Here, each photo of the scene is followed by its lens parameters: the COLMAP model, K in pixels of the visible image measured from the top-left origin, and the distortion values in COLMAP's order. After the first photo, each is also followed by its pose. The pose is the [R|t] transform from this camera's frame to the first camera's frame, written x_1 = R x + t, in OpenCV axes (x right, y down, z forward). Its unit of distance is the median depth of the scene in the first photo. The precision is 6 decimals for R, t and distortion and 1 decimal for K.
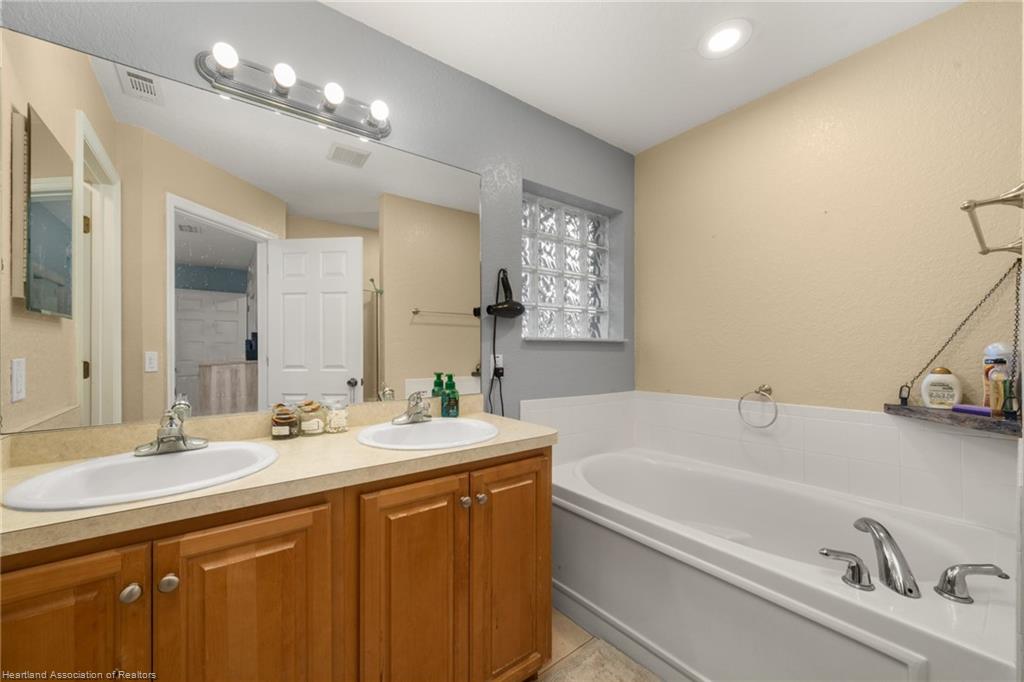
lens RADIAL K [[385.0, 0, 506.6], [0, 385.0, 345.0], [0, 0, 1]] dist [-0.000823, -0.000171]
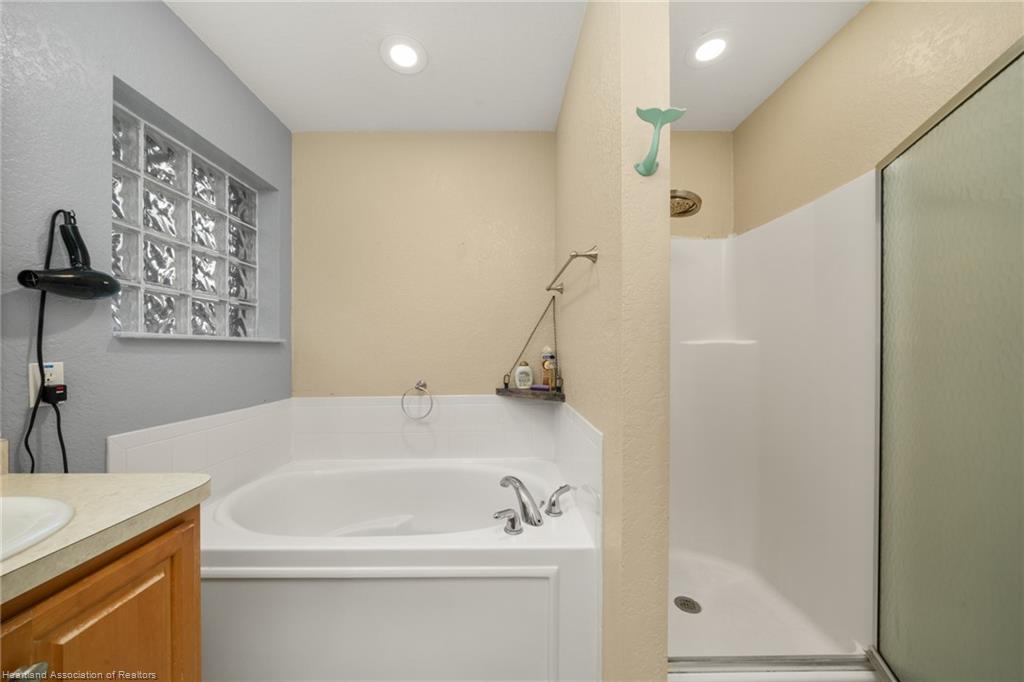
lens RADIAL K [[358.3, 0, 513.7], [0, 358.3, 347.6], [0, 0, 1]] dist [-0.008403, 0.000734]
pose [[0.597305, 0.001722, 0.802012, -0.032688], [-0.003821, 0.999992, 0.000699, 0.001389], [-0.802005, -0.003482, 0.597307, 0.162759]]
